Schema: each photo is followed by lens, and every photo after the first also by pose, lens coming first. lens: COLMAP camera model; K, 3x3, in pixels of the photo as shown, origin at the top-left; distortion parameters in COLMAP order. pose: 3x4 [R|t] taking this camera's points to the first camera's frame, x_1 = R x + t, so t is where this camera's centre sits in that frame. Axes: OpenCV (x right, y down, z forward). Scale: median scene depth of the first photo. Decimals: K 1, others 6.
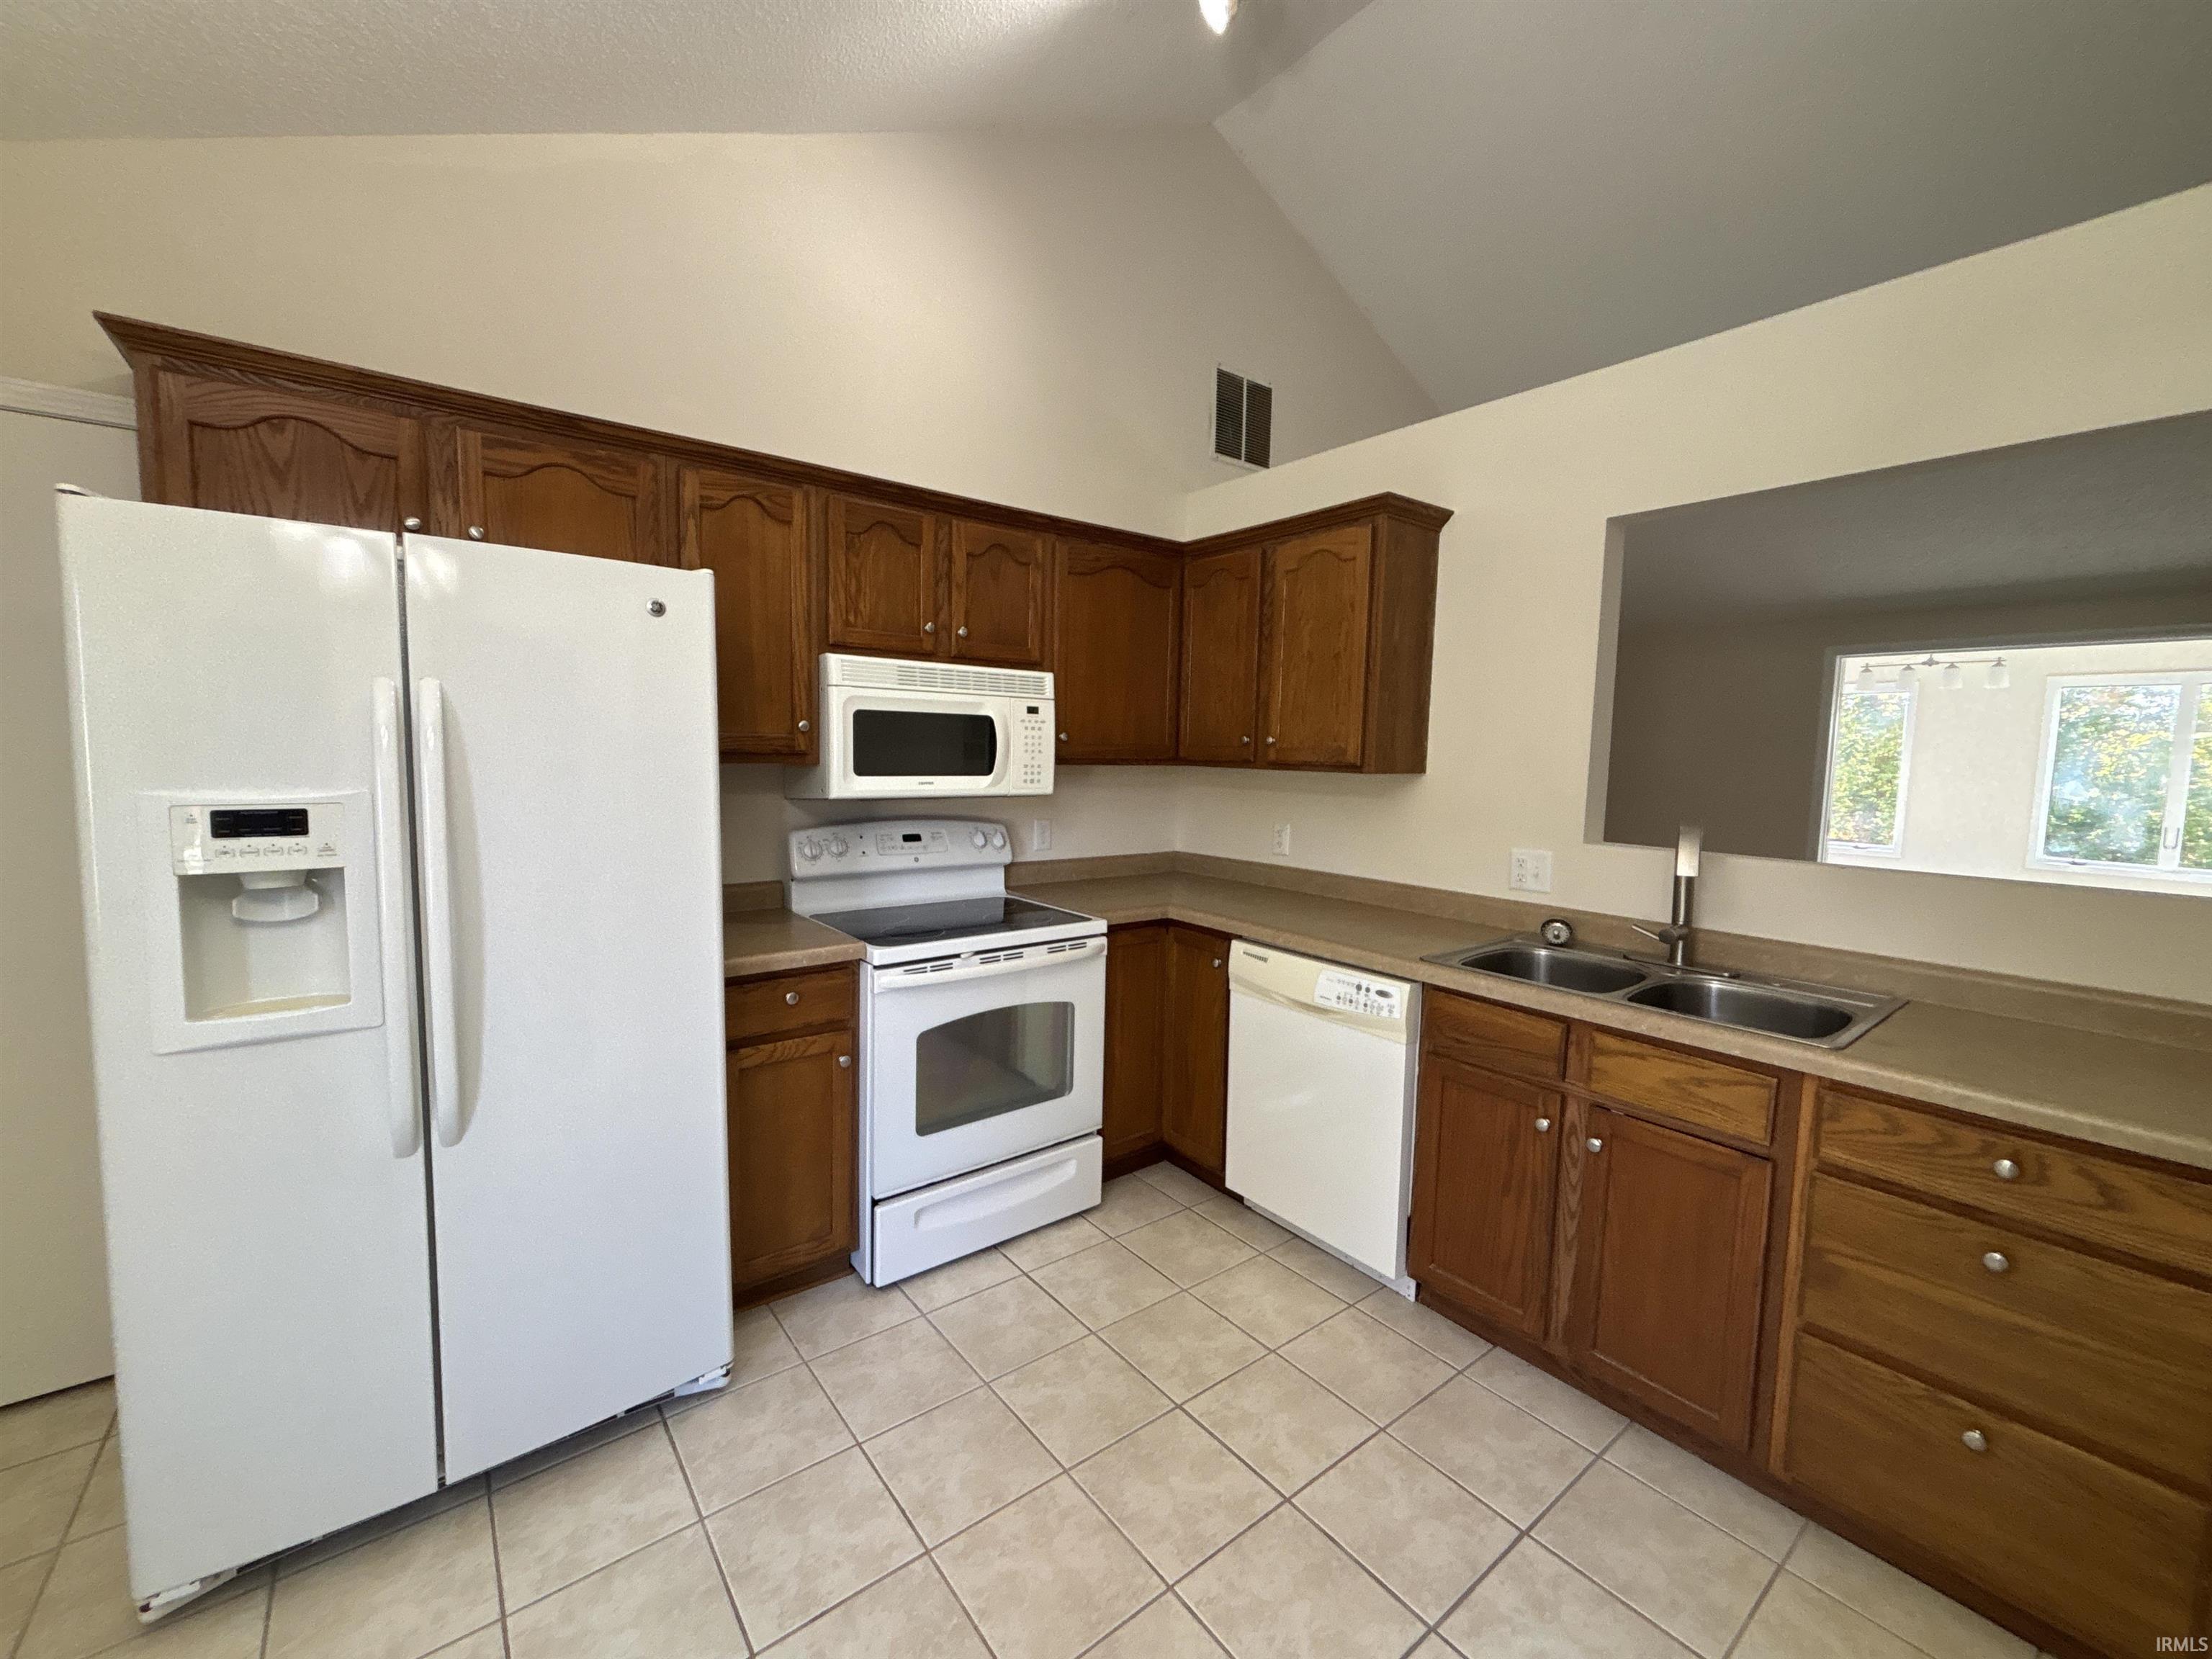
lens RADIAL K [[894.0, 0, 1097.4], [0, 894.0, 828.0], [0, 0, 1]] dist [-0.004348, 0.000272]
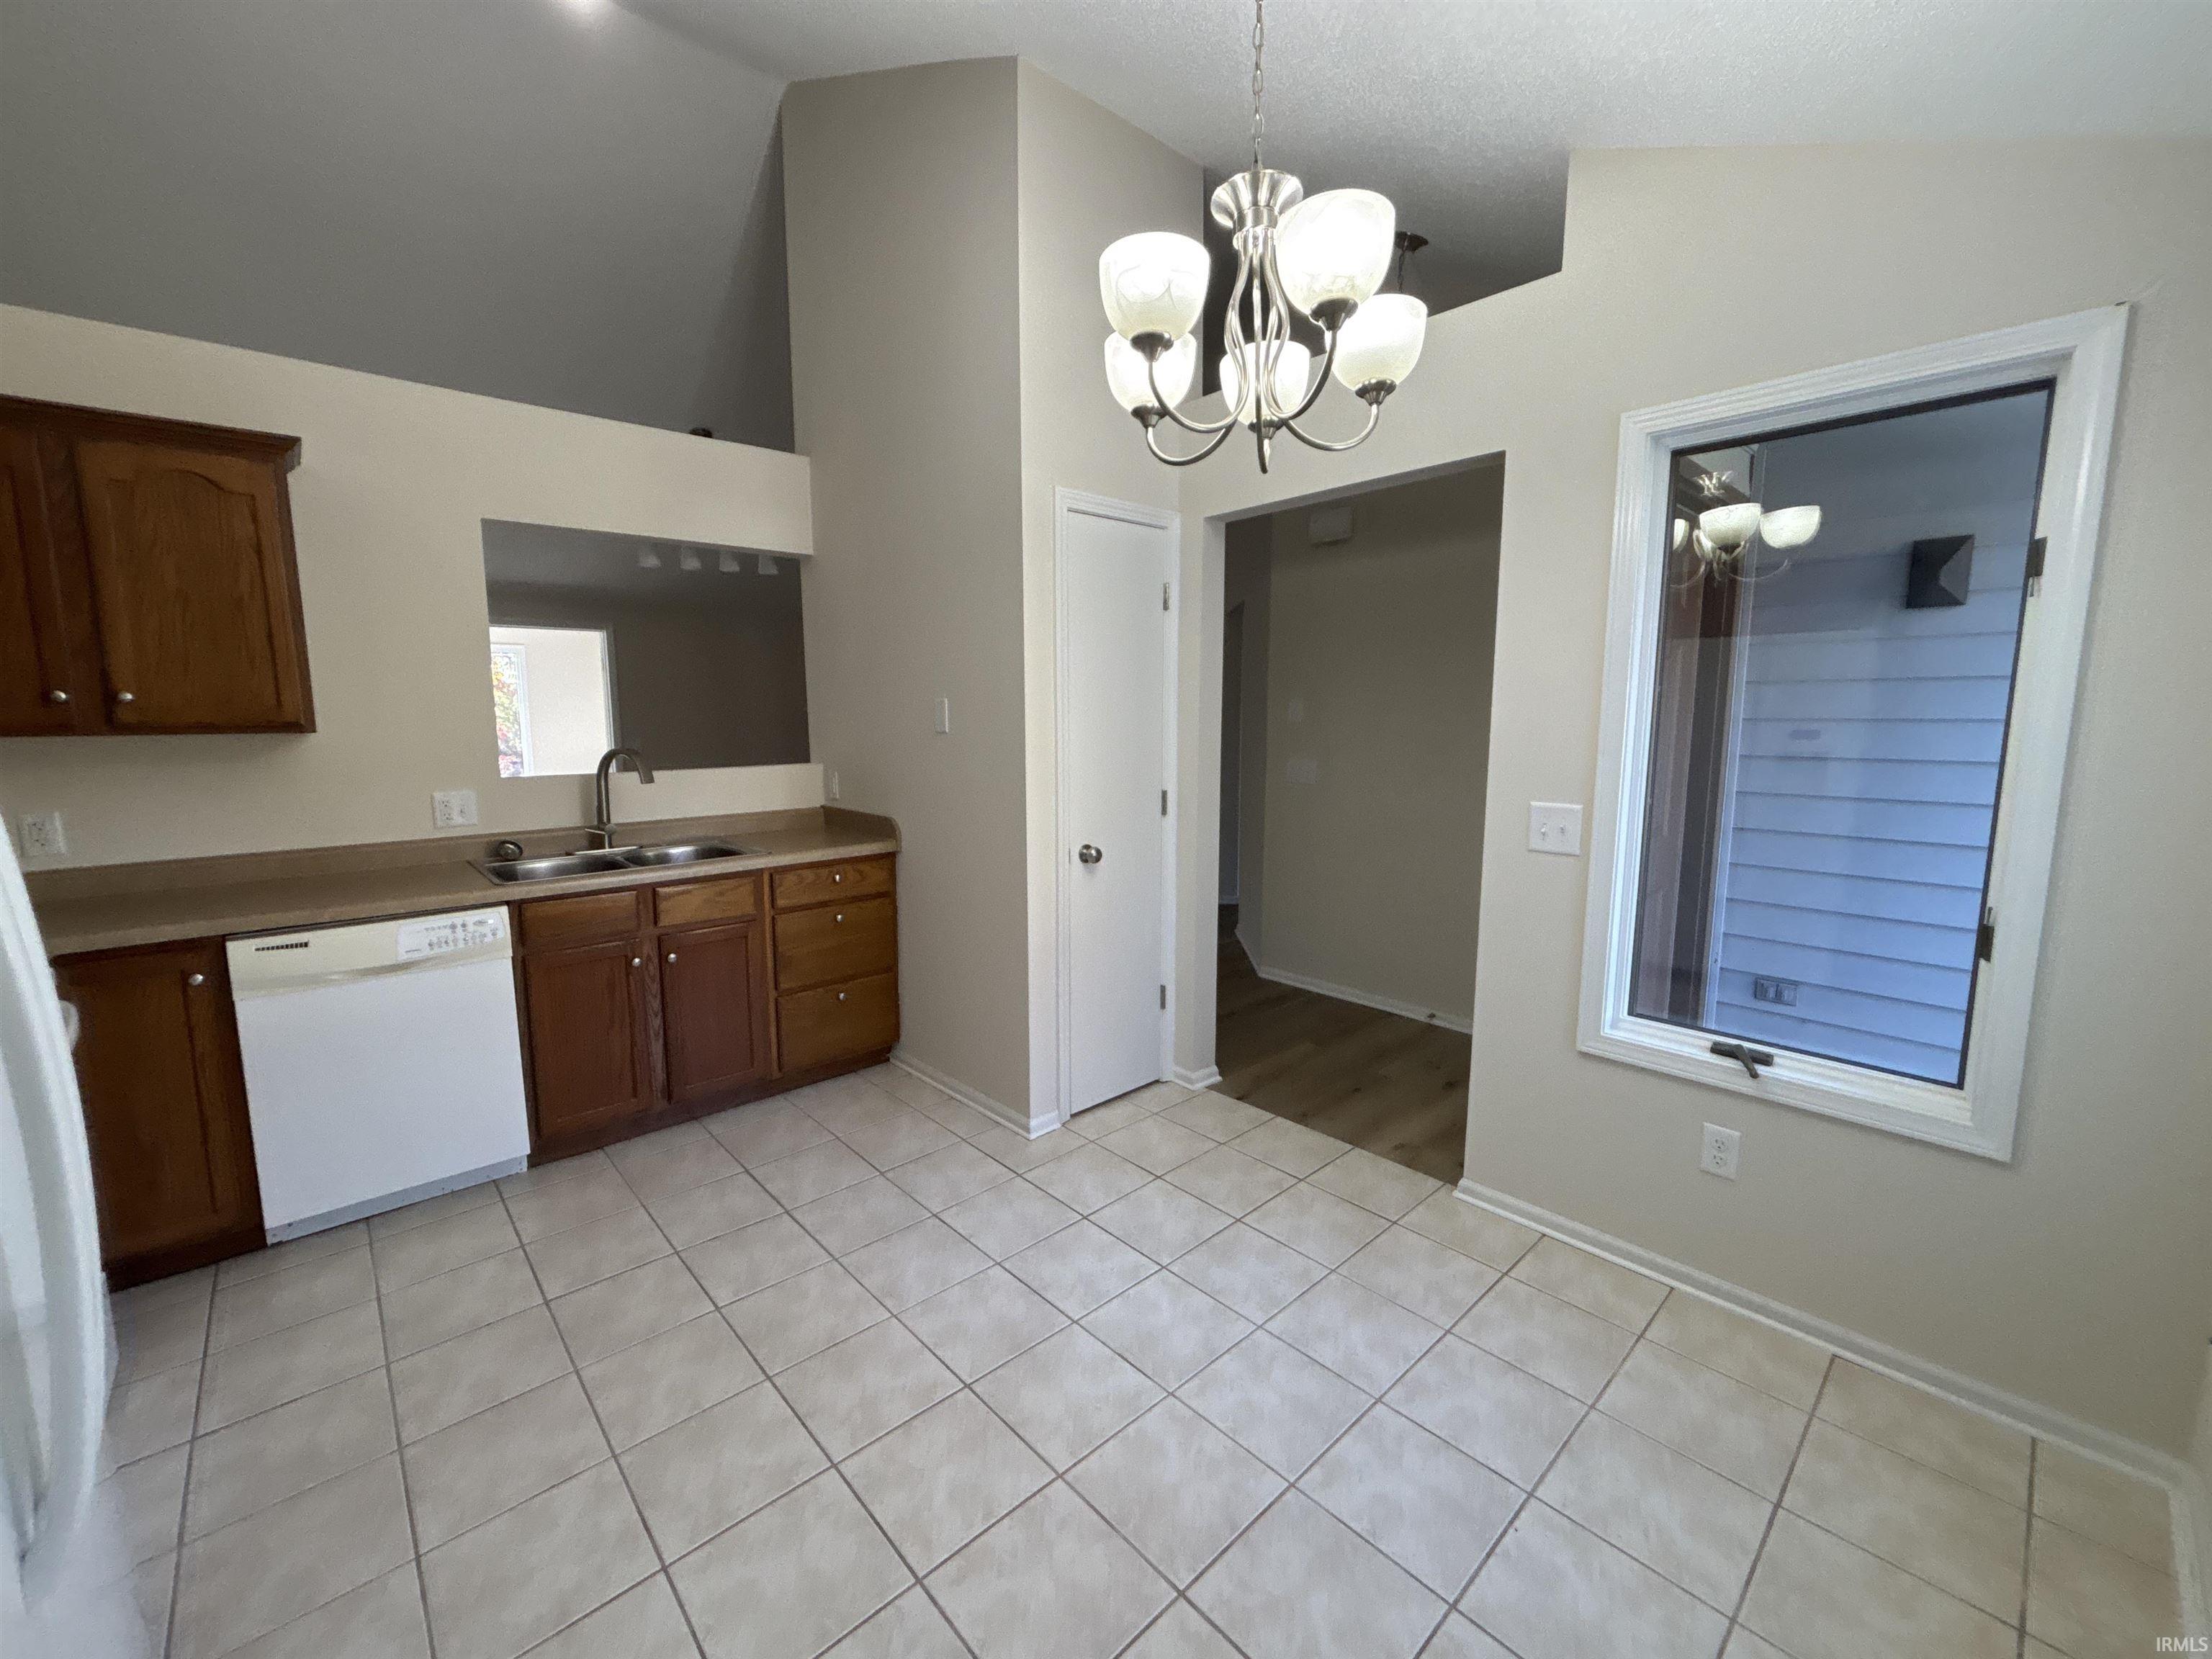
lens RADIAL K [[894.0, 0, 1097.5], [0, 894.0, 824.9], [0, 0, 1]] dist [-0.004348, 0.000272]
pose [[-0.087998, -0.152908, 0.984315, -0.857752], [0.090986, 0.982784, 0.160804, -0.049291], [-0.991957, 0.103710, -0.072570, 0.295400]]
